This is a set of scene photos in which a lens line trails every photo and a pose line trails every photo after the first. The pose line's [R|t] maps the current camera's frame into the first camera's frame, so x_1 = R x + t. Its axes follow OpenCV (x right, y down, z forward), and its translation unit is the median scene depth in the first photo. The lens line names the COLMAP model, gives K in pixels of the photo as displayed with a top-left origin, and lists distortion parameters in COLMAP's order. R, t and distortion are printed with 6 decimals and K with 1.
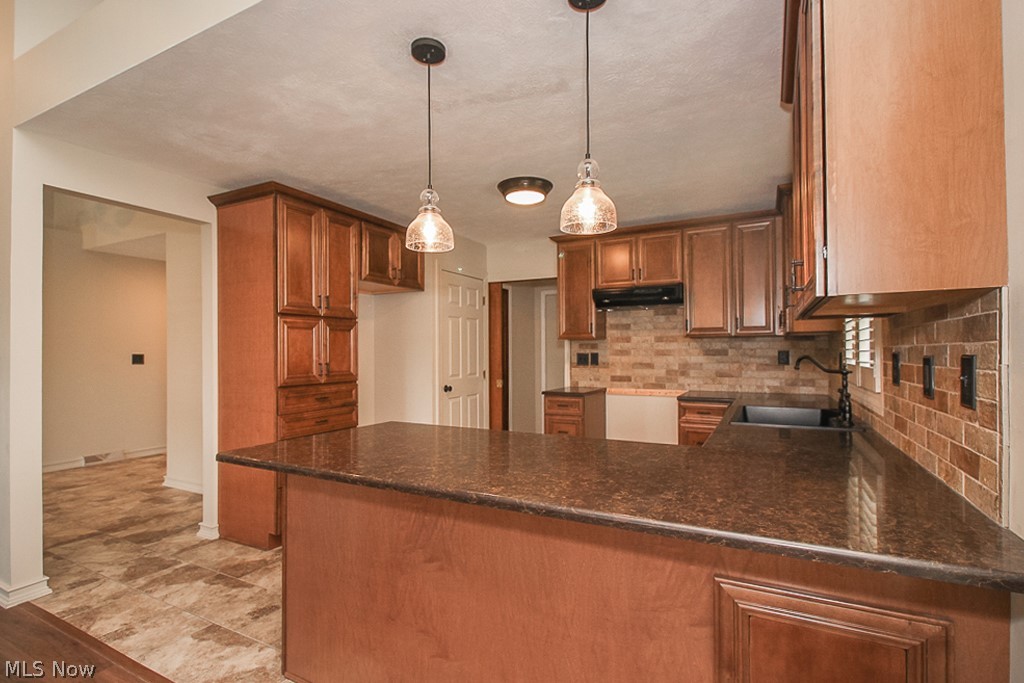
lens RADIAL K [[496.0, 0, 501.1], [0, 496.0, 347.5], [0, 0, 1]] dist [0.011572, -0.007178]
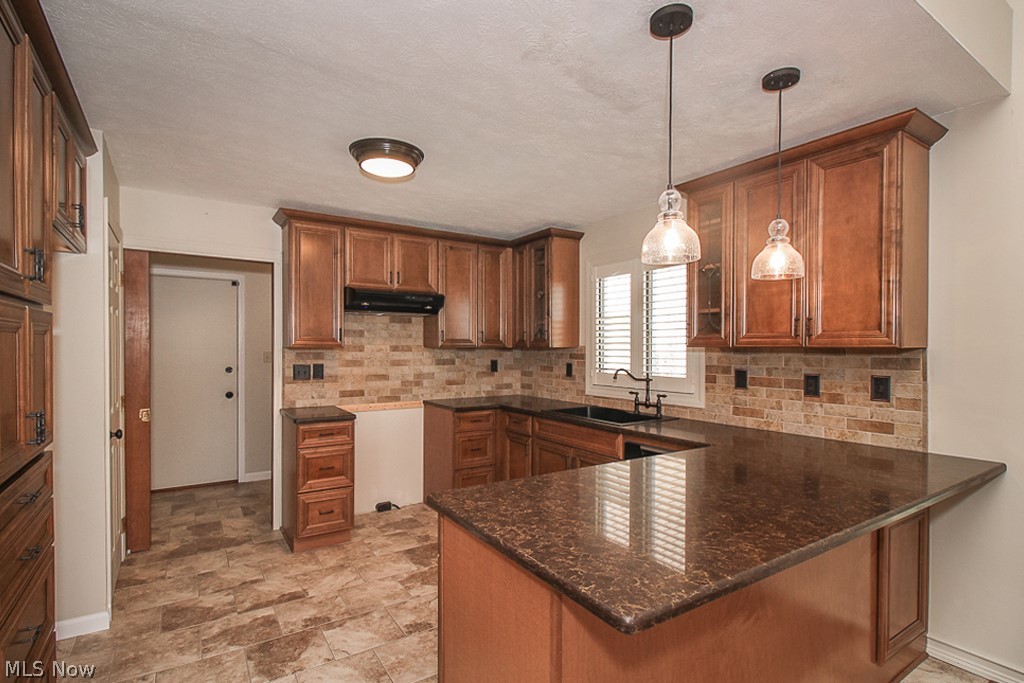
lens RADIAL K [[496.0, 0, 511.1], [0, 496.0, 348.3], [0, 0, 1]] dist [0.011572, -0.007178]
pose [[0.476873, 0.005526, 0.878955, -0.402200], [-0.010510, 0.999945, -0.000584, -0.018617], [-0.878909, -0.008959, 0.476905, 0.366195]]
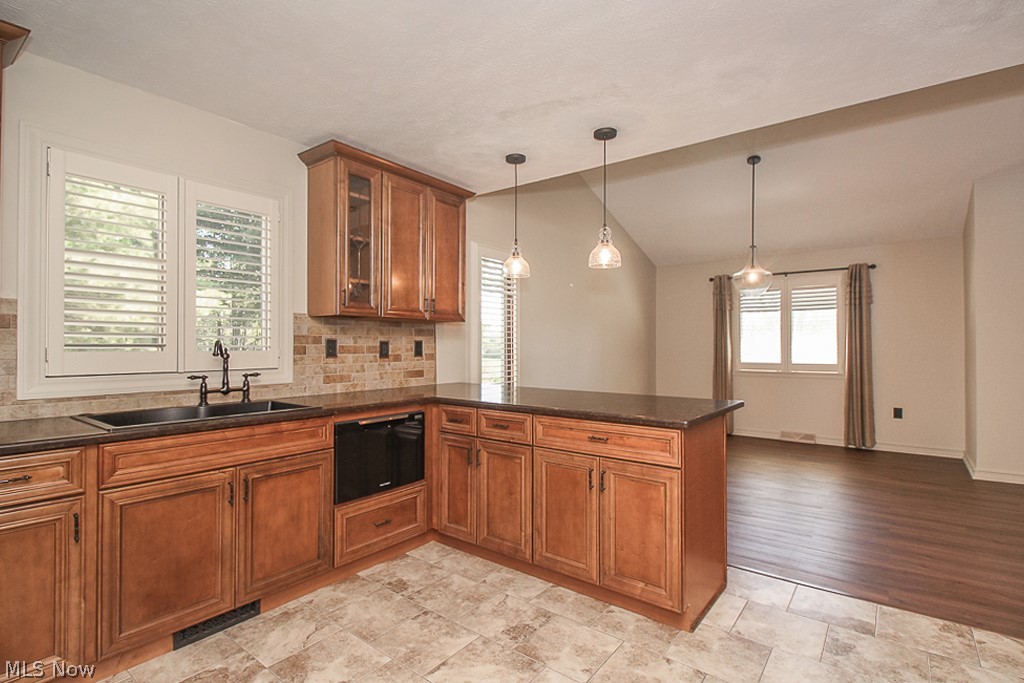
lens RADIAL K [[496.0, 0, 522.7], [0, 496.0, 340.2], [0, 0, 1]] dist [0.011572, -0.007178]
pose [[-0.989983, 0.008248, 0.140949, -0.034760], [0.005662, 0.999808, -0.018740, 0.021950], [-0.141076, -0.017755, -0.989840, 1.056531]]
